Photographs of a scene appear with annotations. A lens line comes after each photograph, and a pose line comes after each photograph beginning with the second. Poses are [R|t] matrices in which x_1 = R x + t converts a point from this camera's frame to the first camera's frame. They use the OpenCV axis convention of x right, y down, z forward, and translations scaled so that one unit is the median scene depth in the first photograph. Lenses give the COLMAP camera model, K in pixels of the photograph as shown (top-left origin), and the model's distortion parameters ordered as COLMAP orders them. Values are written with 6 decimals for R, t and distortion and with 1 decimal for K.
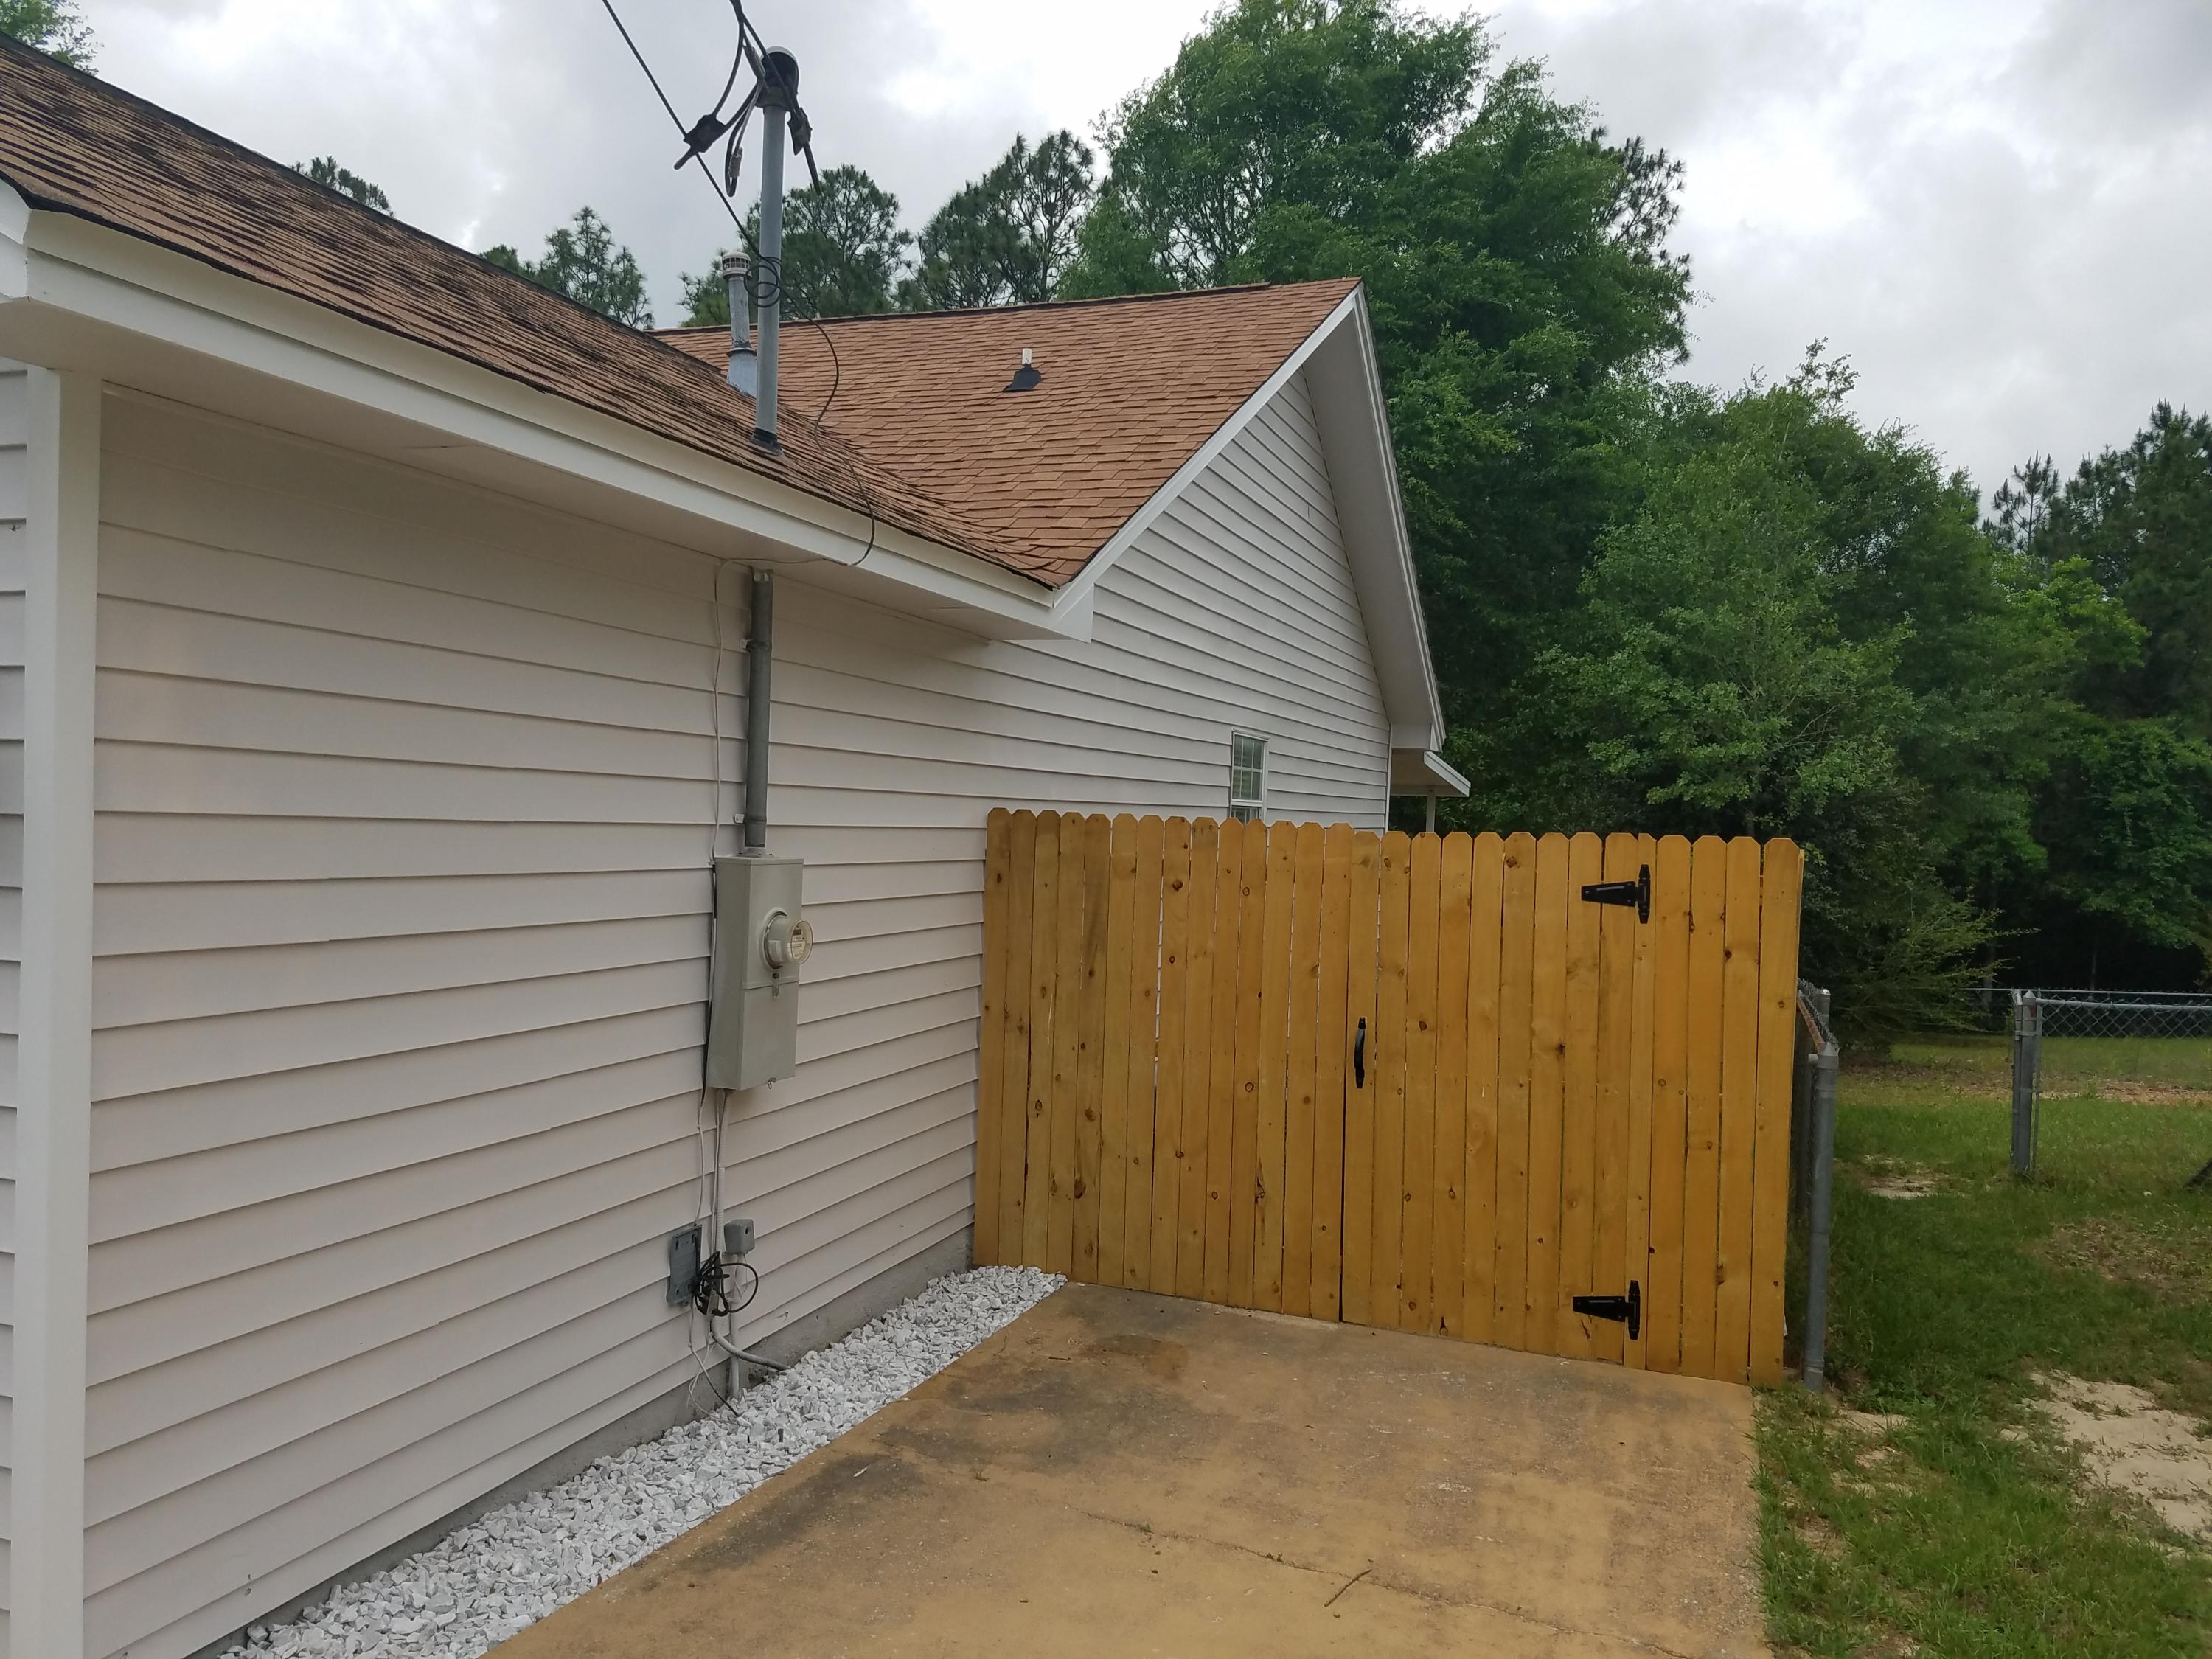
lens RADIAL K [[1726.7, 0, 1106.0], [0, 1726.7, 829.5], [0, 0, 1]] dist [0.252734, -0.448748]
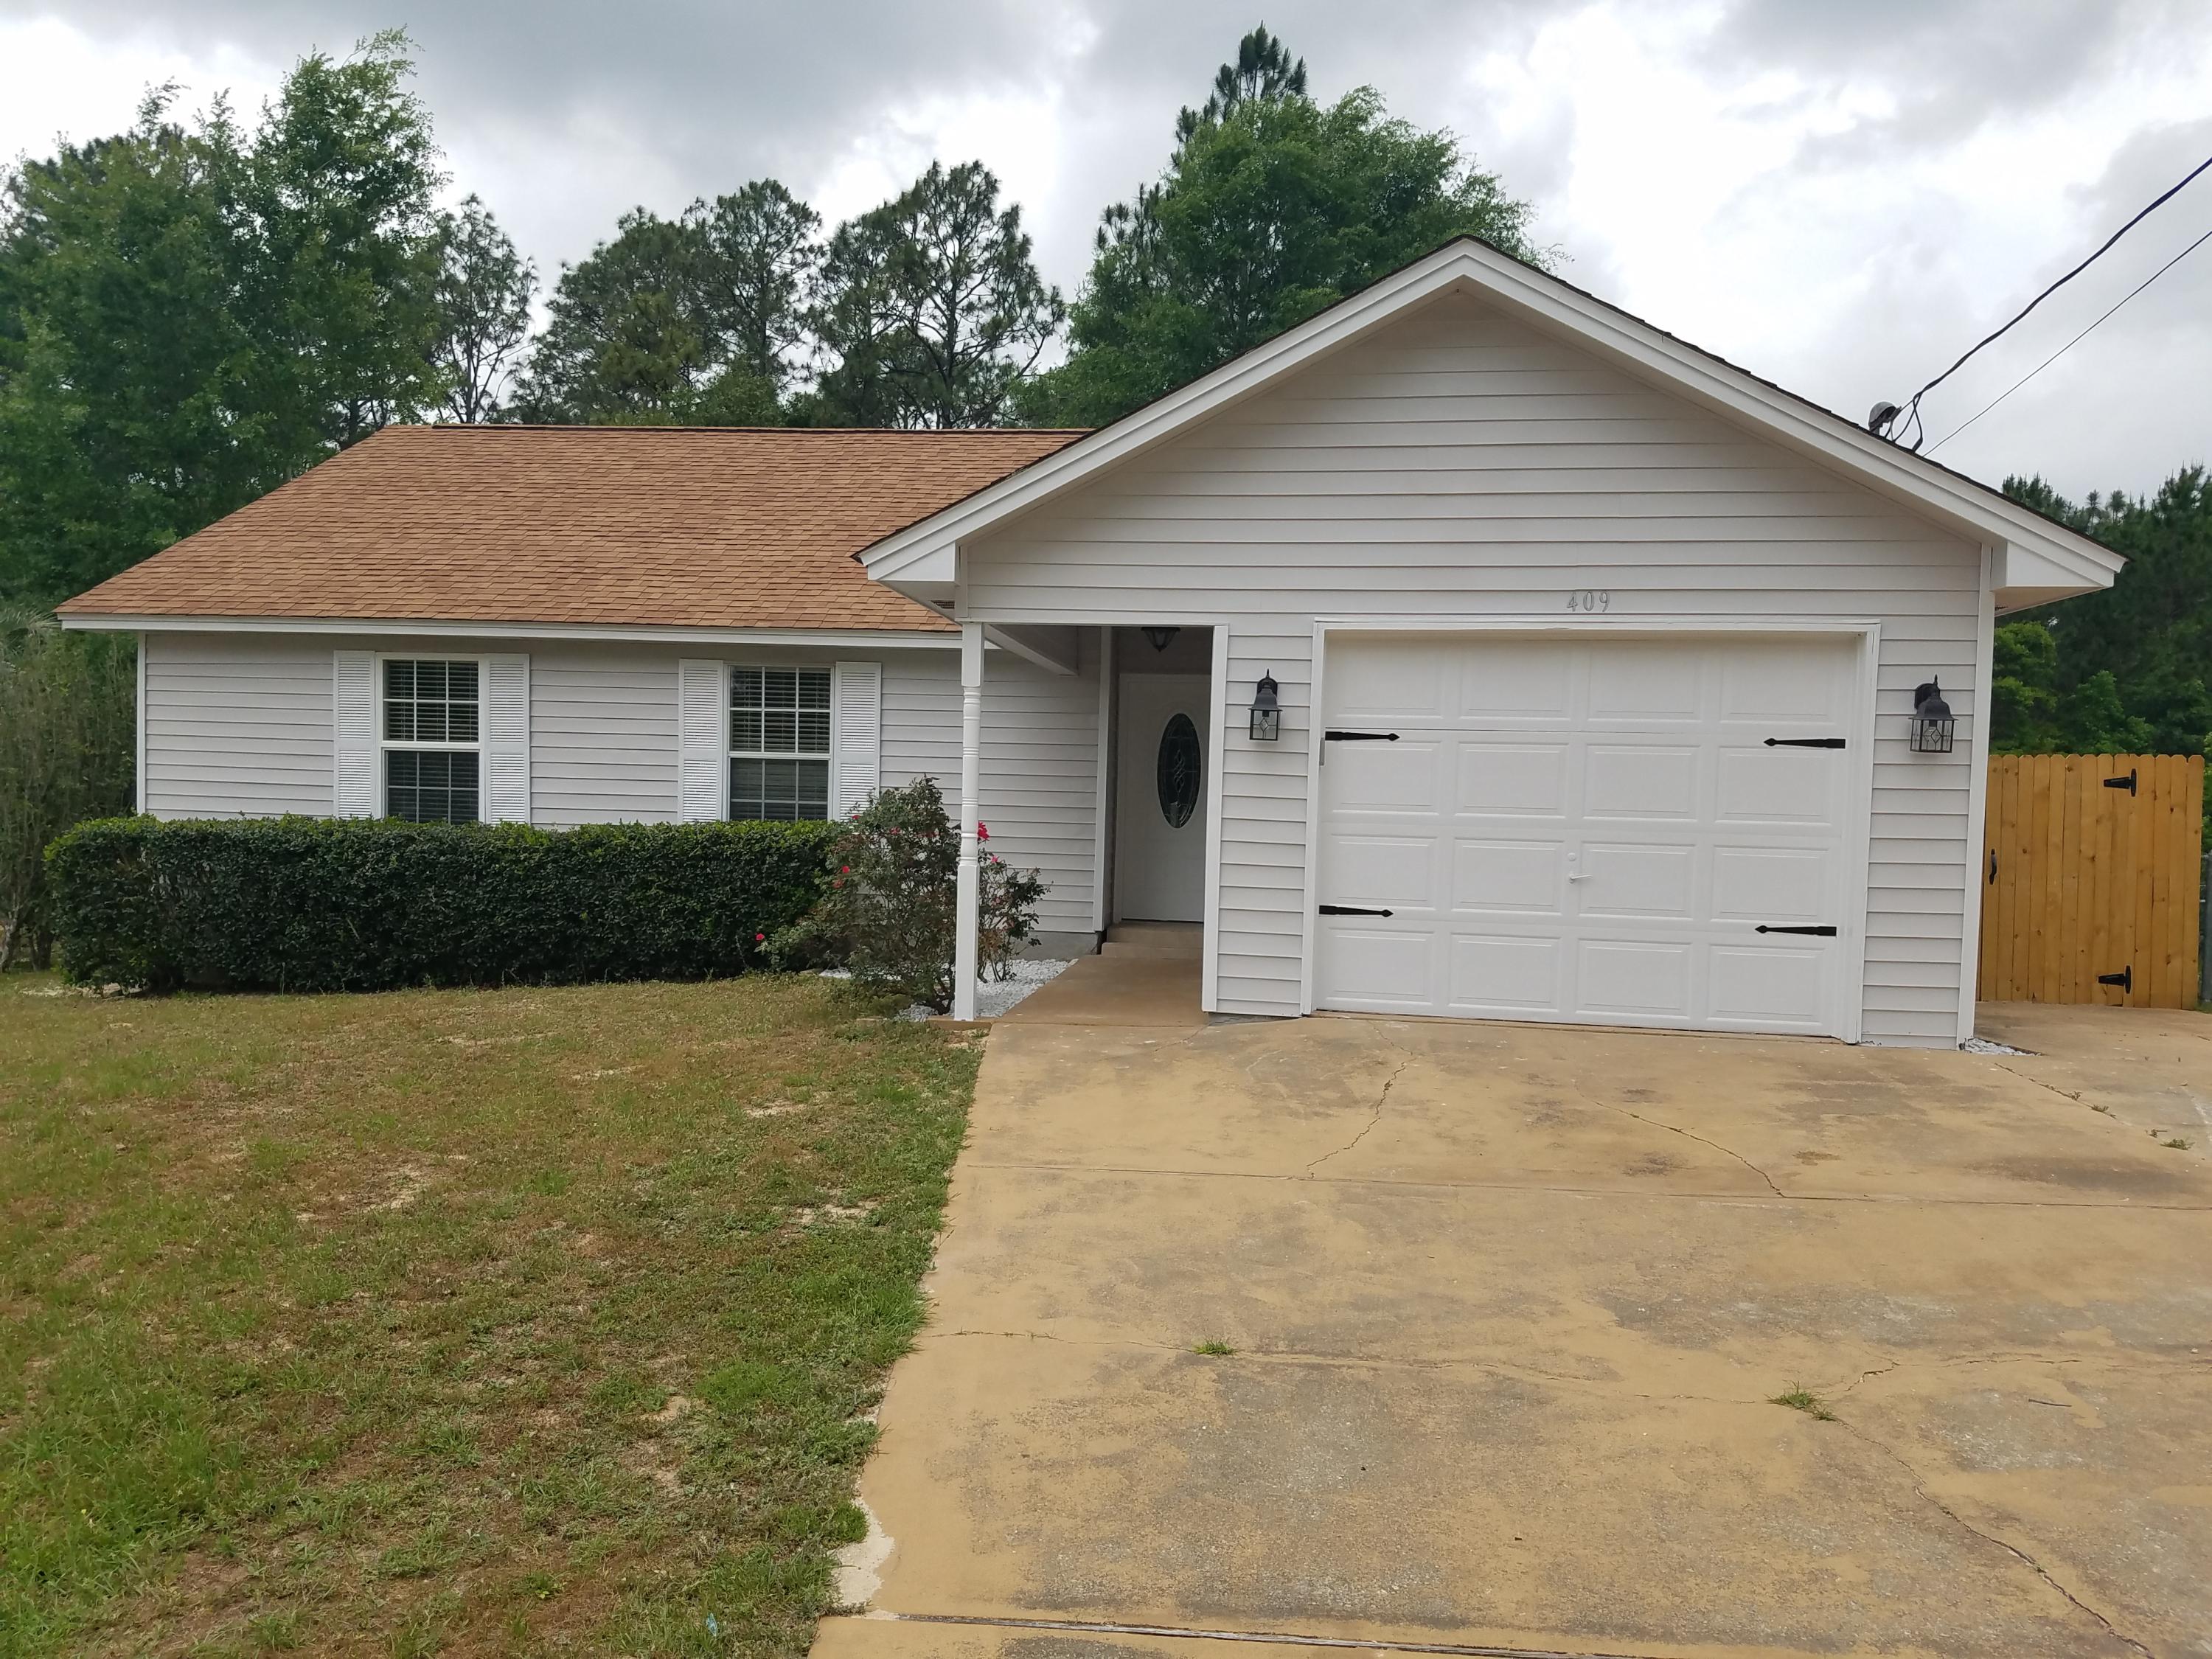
lens RADIAL K [[1727.6, 0, 1074.6], [0, 1727.6, 854.6], [0, 0, 1]] dist [0.243173, -0.463698]
pose [[0.977866, -0.018191, 0.208441, -1.276315], [0.011226, 0.999340, 0.034546, 0.032813], [-0.208932, -0.031442, 0.977425, -0.747191]]
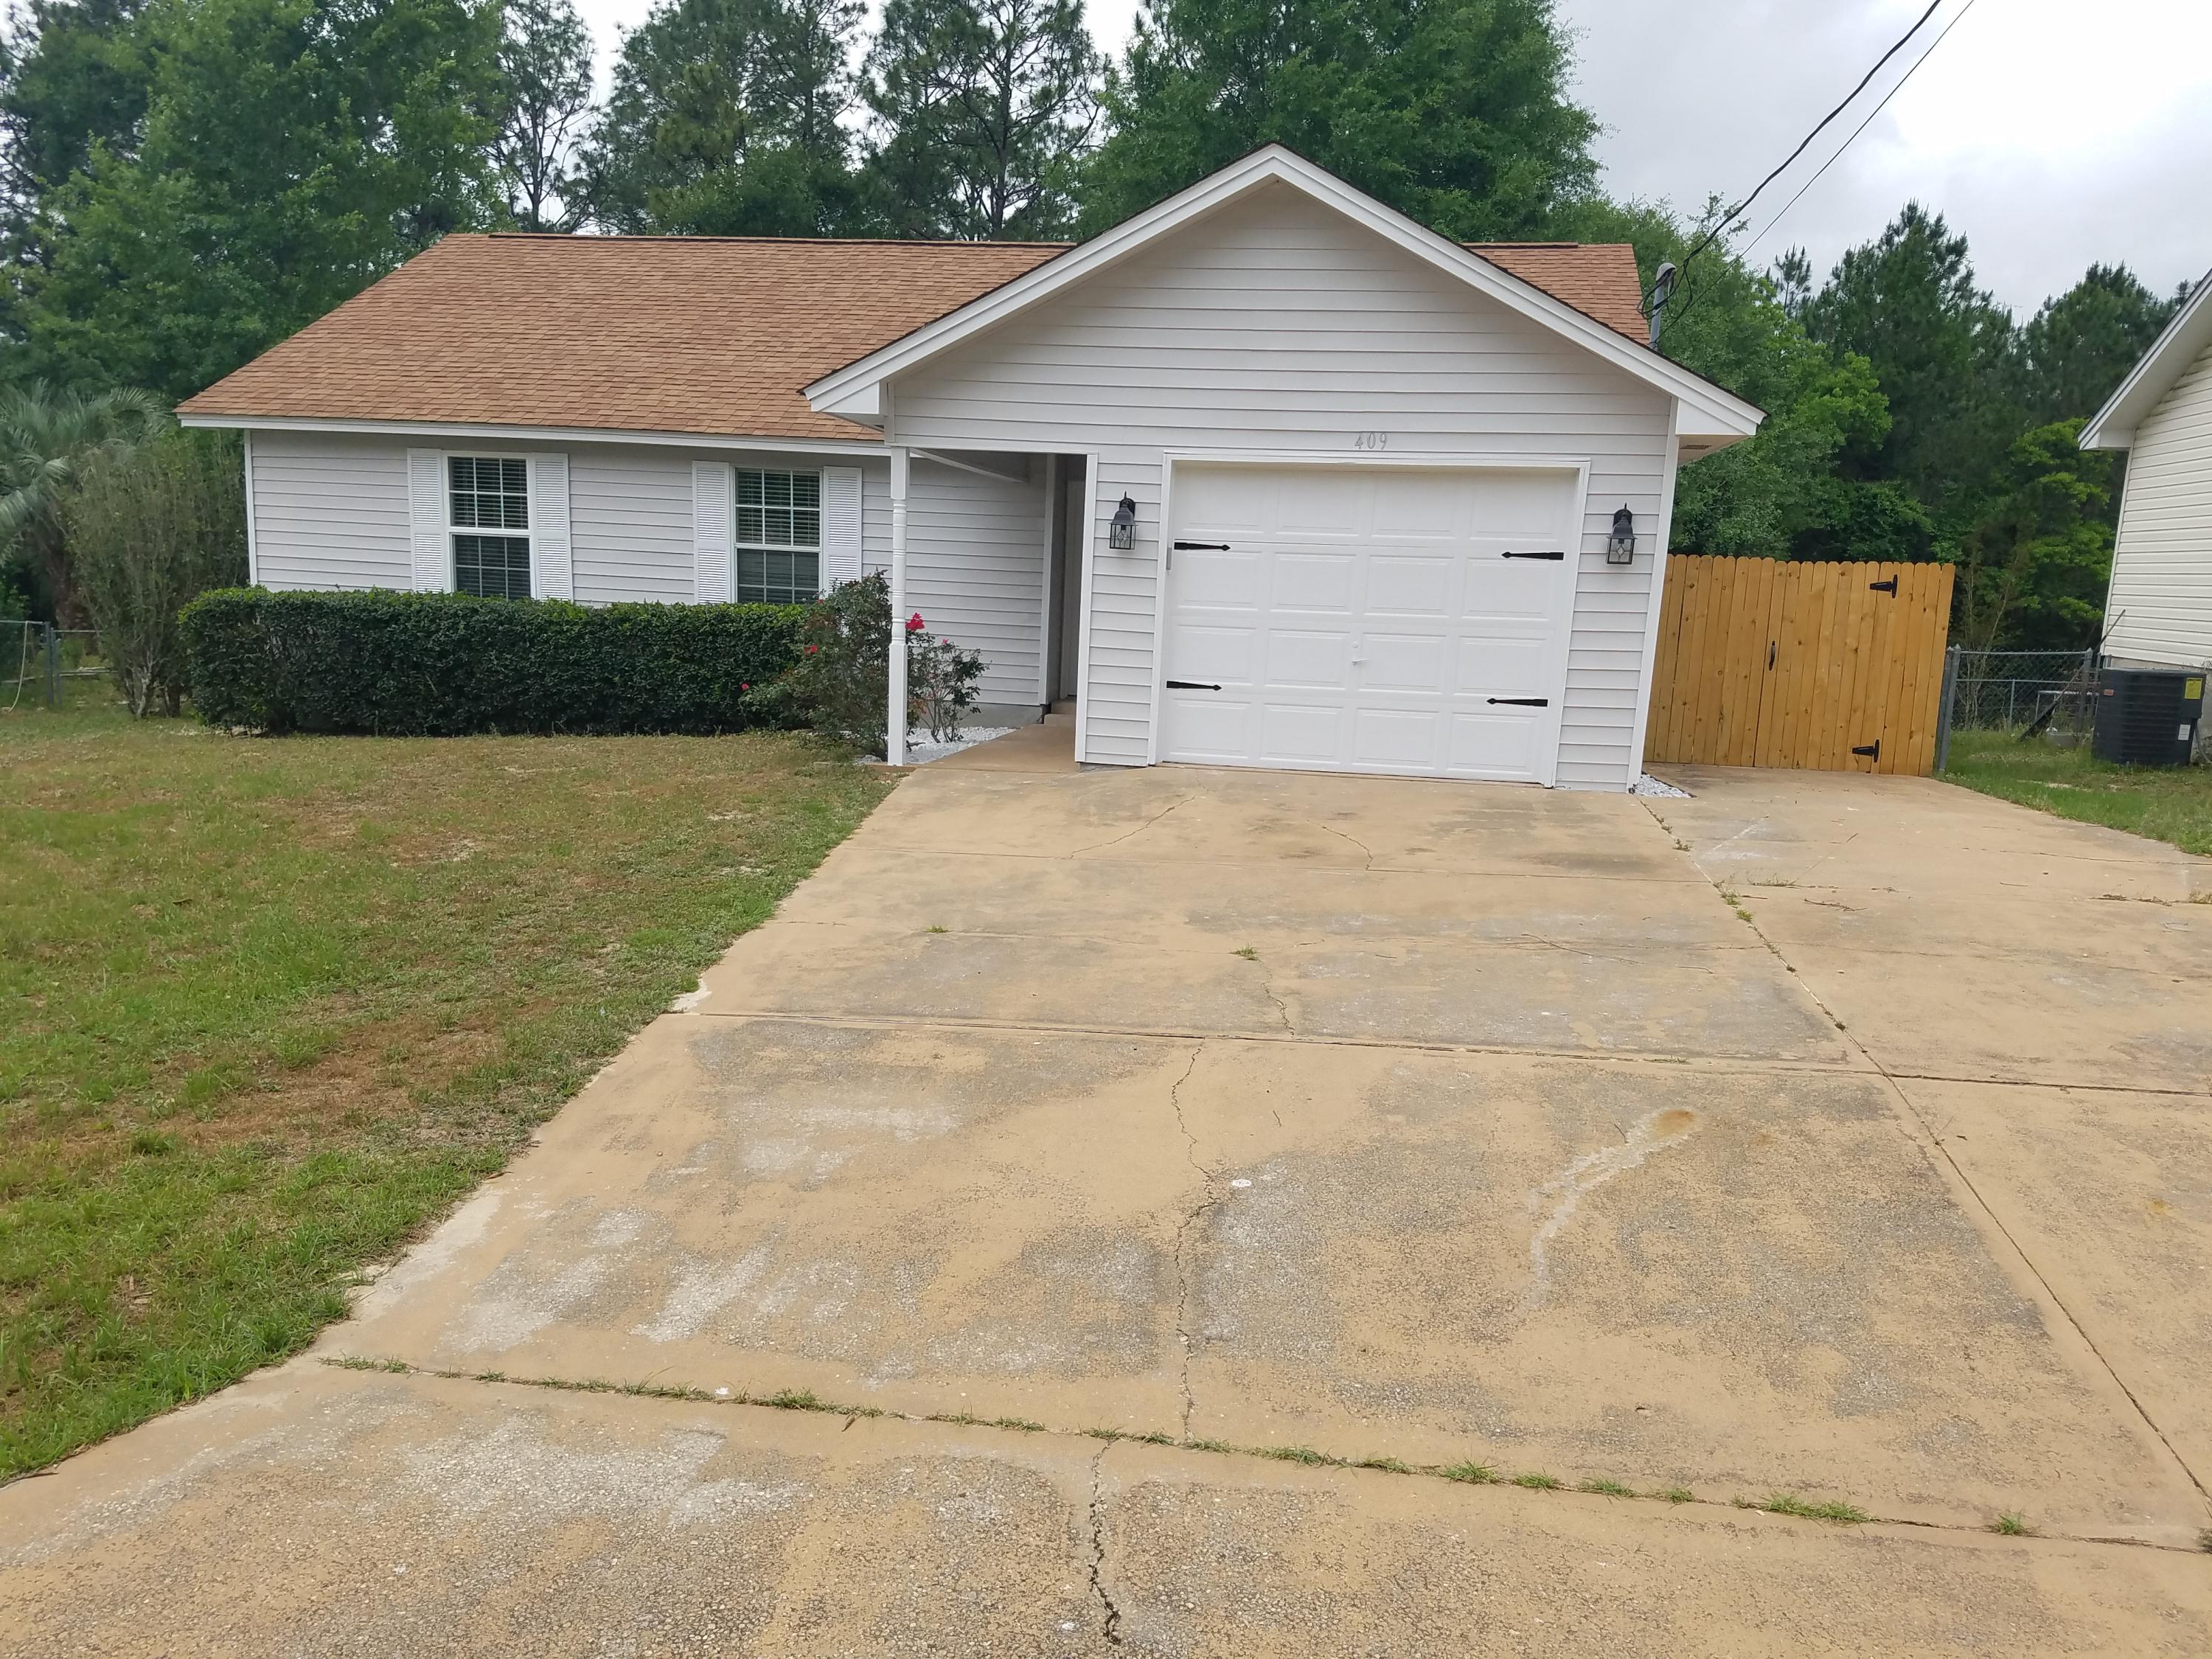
lens RADIAL K [[1758.9, 0, 1112.9], [0, 1758.9, 898.9], [0, 0, 1]] dist [0.263835, -0.547189]
pose [[0.984841, -0.026269, 0.171461, -1.159019], [-0.004568, 0.984196, 0.177022, 0.021418], [-0.173402, -0.175122, 0.969156, -1.286659]]
